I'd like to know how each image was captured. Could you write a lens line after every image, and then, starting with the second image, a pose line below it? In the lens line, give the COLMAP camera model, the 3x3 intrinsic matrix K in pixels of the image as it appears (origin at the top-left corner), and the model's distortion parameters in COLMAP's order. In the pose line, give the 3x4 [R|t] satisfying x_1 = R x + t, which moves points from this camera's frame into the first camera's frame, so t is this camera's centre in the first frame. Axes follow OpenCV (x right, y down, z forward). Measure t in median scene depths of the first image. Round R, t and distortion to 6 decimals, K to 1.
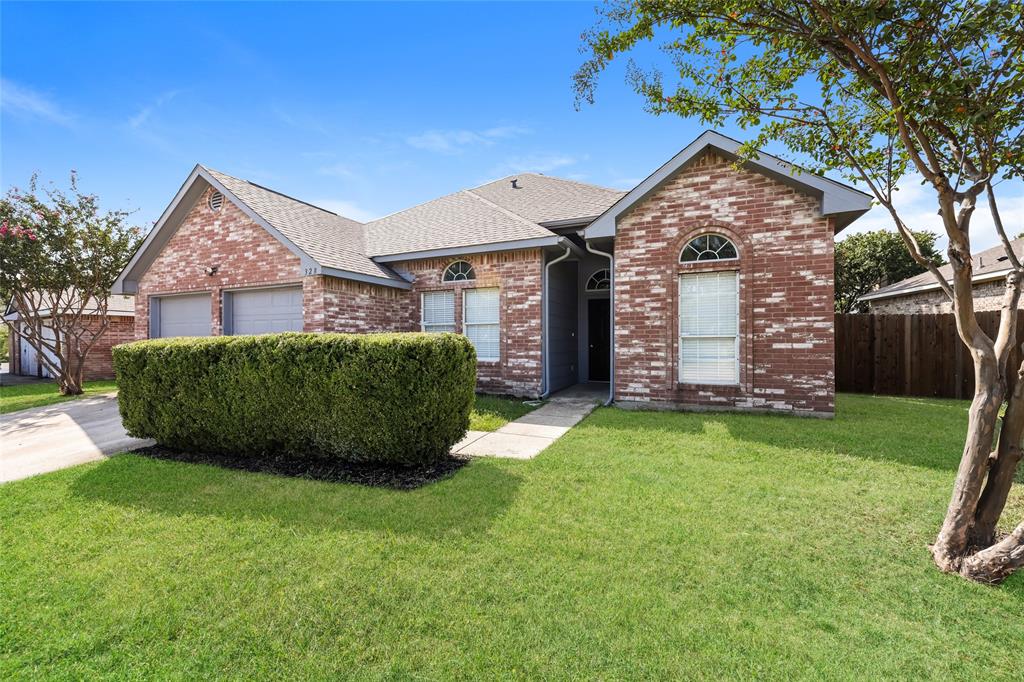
lens RADIAL K [[412.1, 0, 510.4], [0, 412.1, 340.4], [0, 0, 1]] dist [-0.003895, -0.000145]
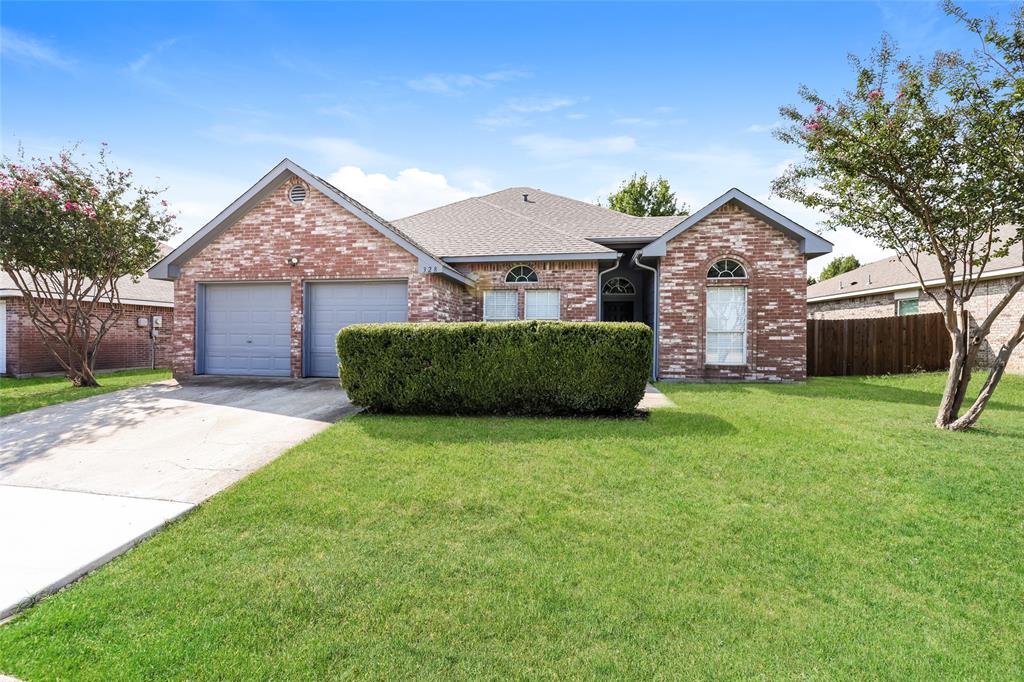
lens RADIAL K [[412.1, 0, 513.1], [0, 412.1, 340.2], [0, 0, 1]] dist [-0.003895, -0.000145]
pose [[0.968810, 0.012072, 0.247510, -0.549001], [-0.012610, 0.999920, 0.000586, 0.027742], [-0.247483, -0.003689, 0.968885, -0.184450]]
